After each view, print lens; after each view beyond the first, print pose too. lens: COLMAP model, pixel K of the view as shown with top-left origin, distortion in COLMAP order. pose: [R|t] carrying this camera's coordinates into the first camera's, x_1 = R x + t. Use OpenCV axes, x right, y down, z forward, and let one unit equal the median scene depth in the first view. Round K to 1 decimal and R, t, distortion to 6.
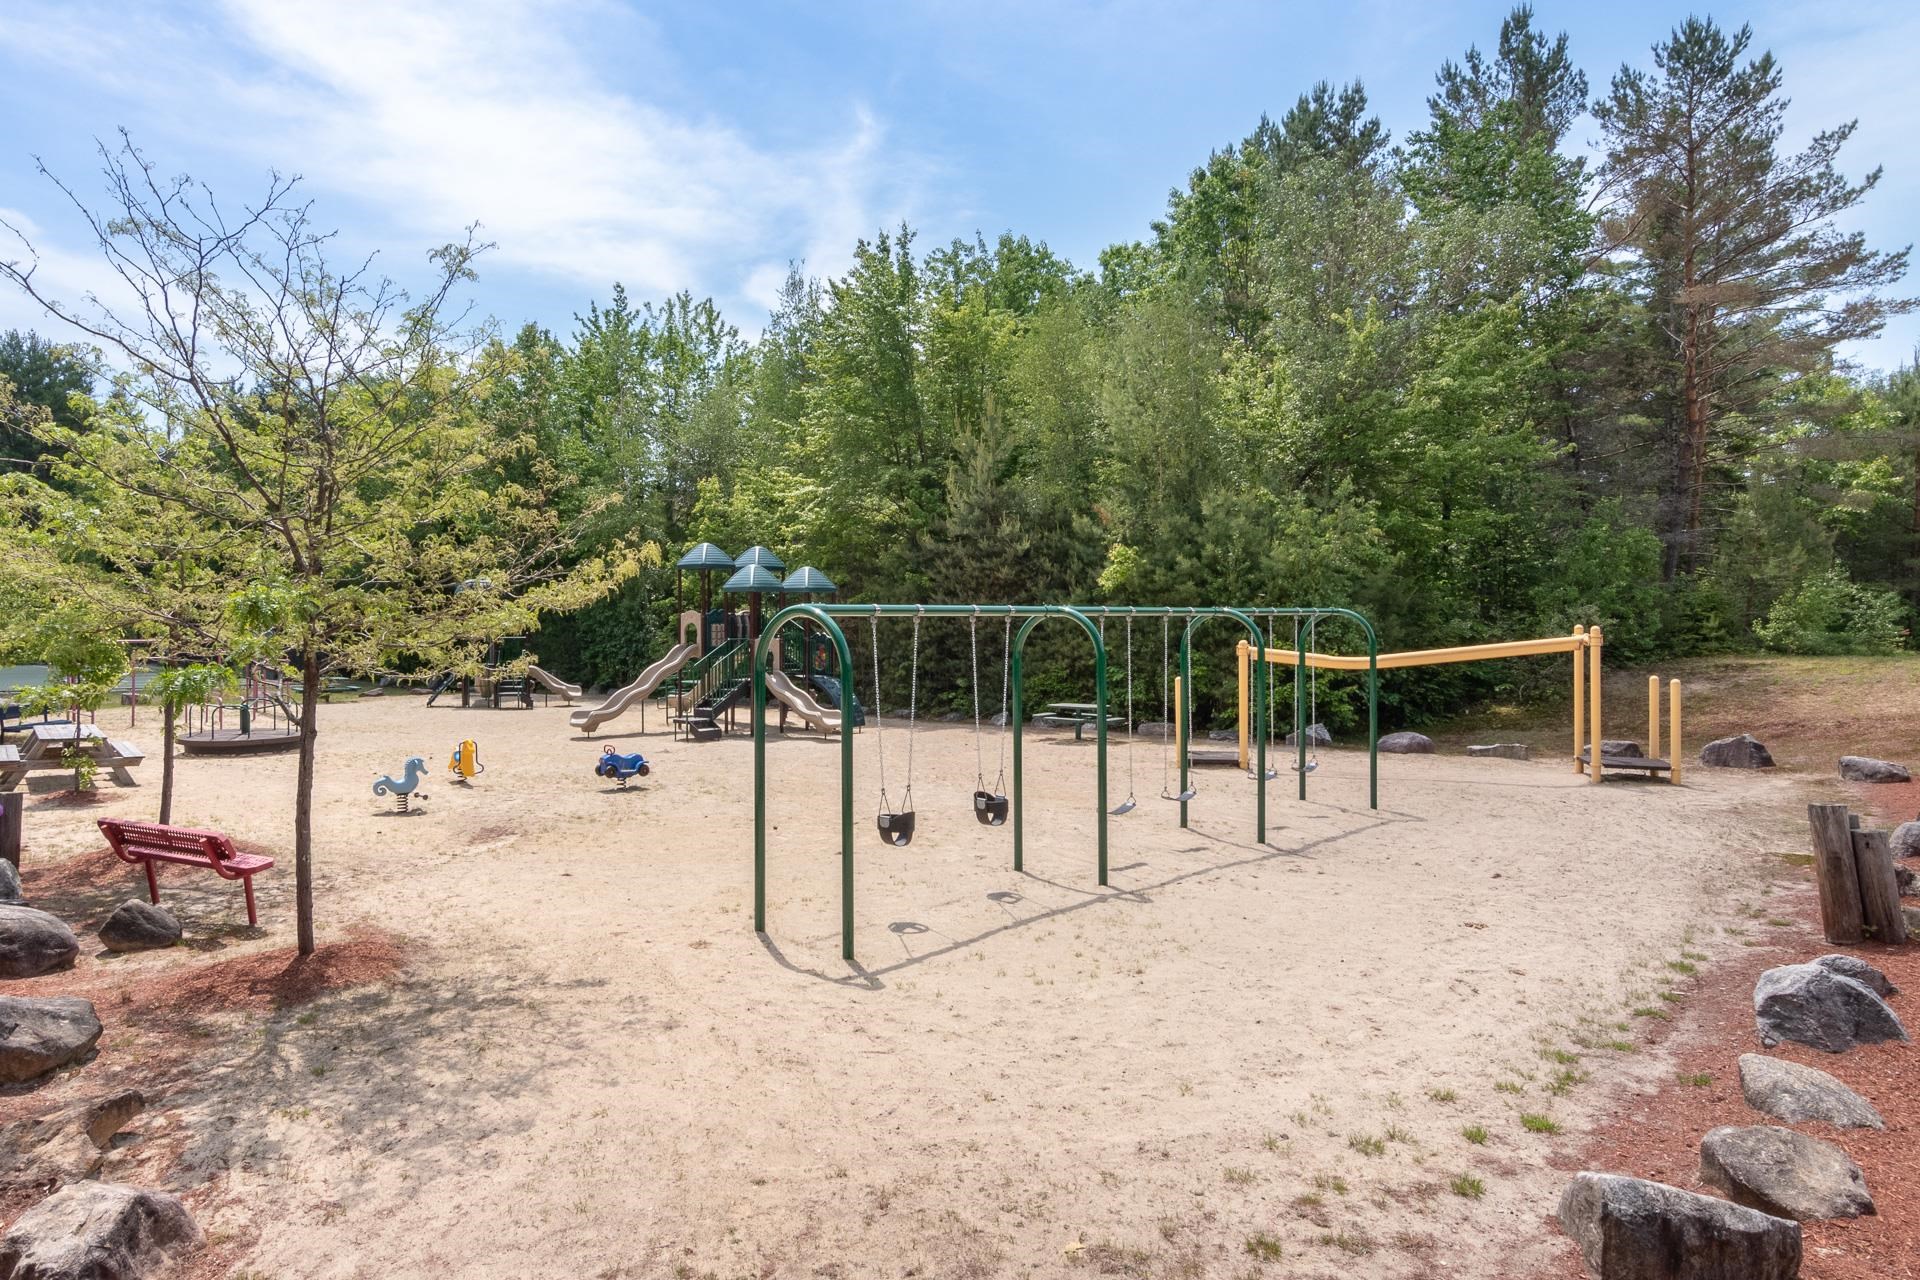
lens RADIAL K [[986.0, 0, 960.0], [0, 986.0, 640.0], [0, 0, 1]] dist [-0.000327, -0.000156]
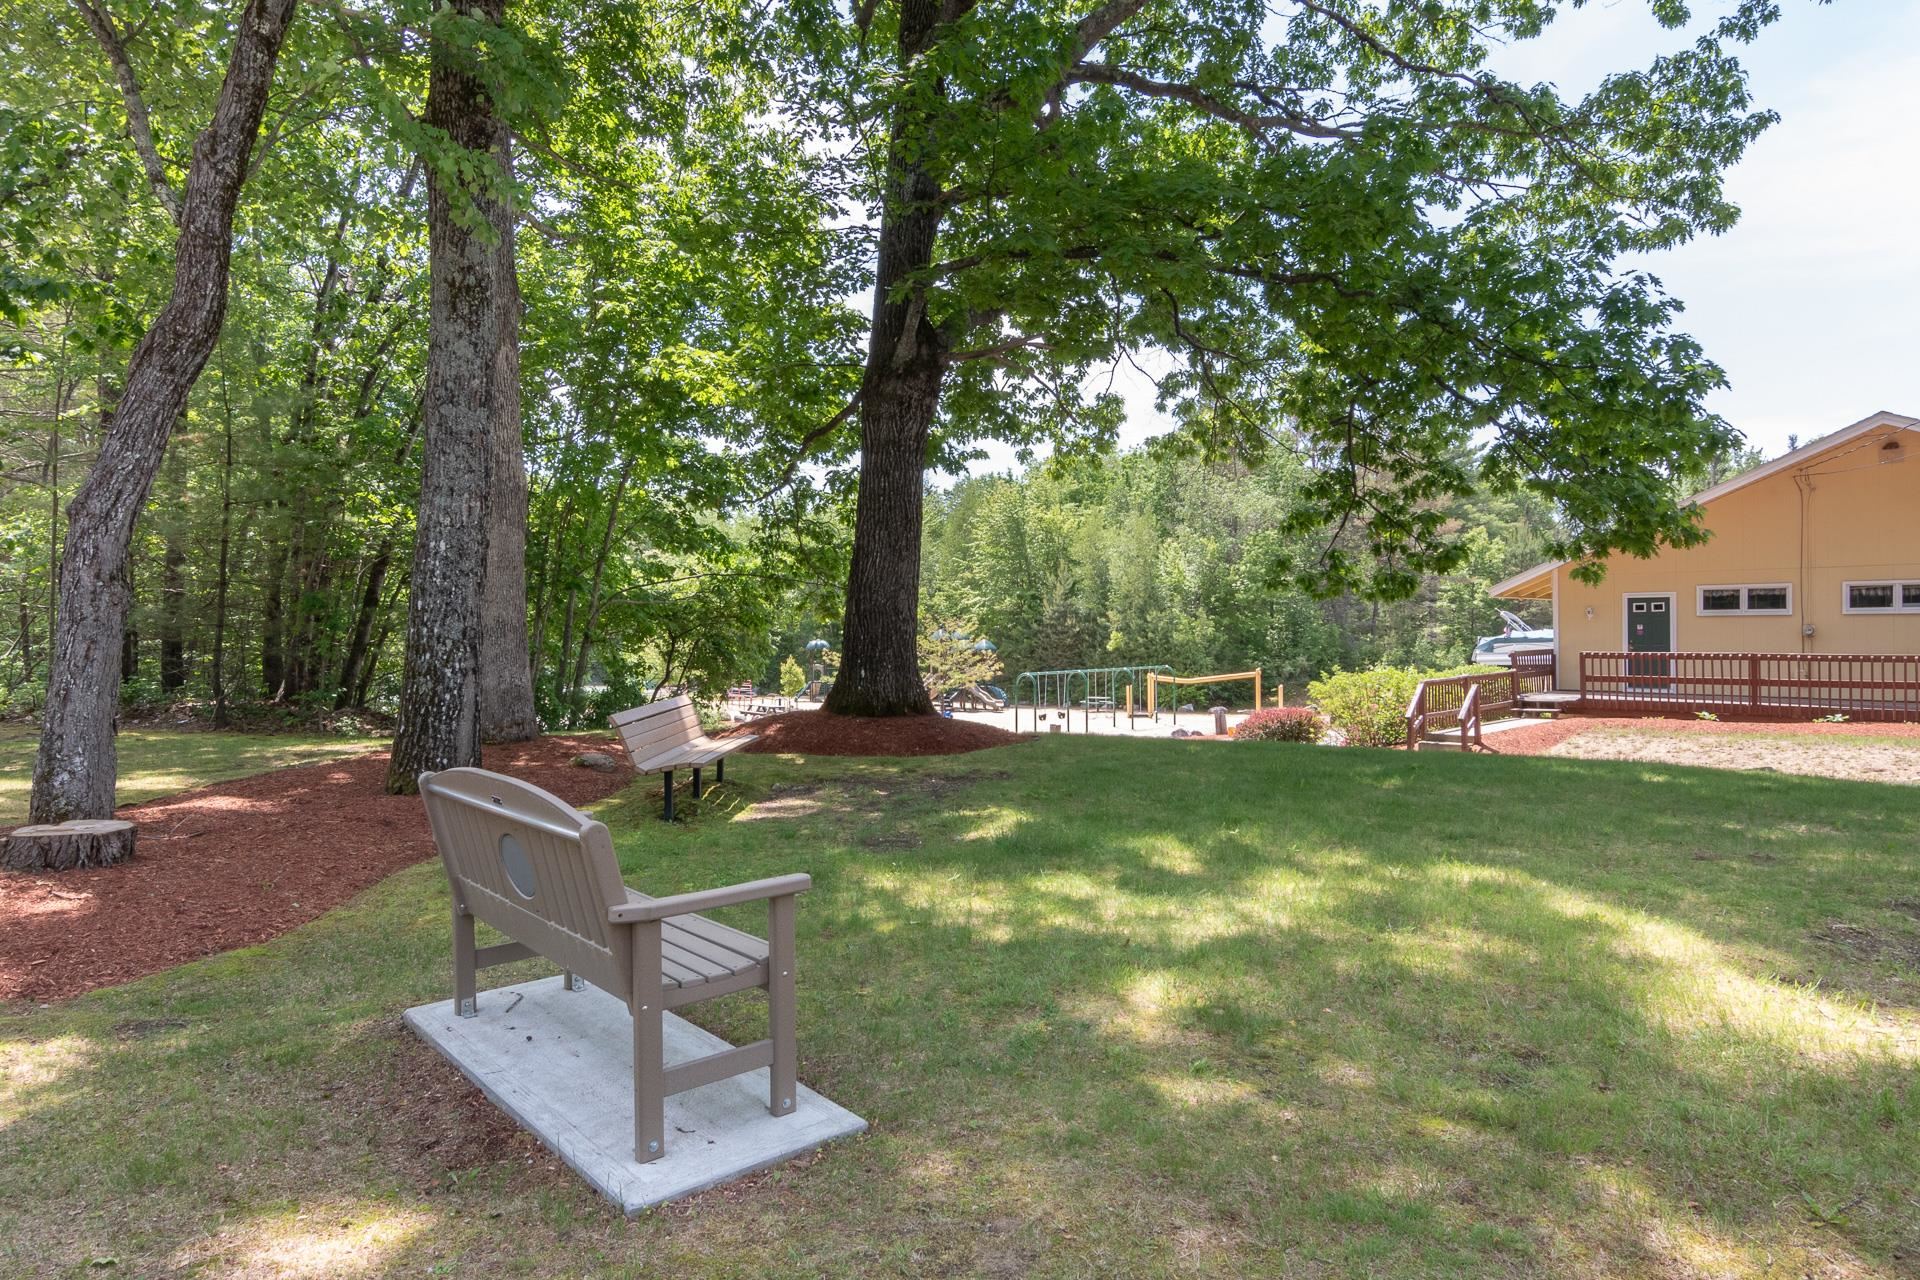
lens RADIAL K [[986.0, 0, 960.0], [0, 986.0, 640.0], [0, 0, 1]] dist [-0.000327, -0.000156]
pose [[0.996825, -0.007308, -0.079289, -0.026352], [0.007049, 0.999969, -0.003541, -0.065950], [0.079313, 0.002971, 0.996845, -1.369216]]
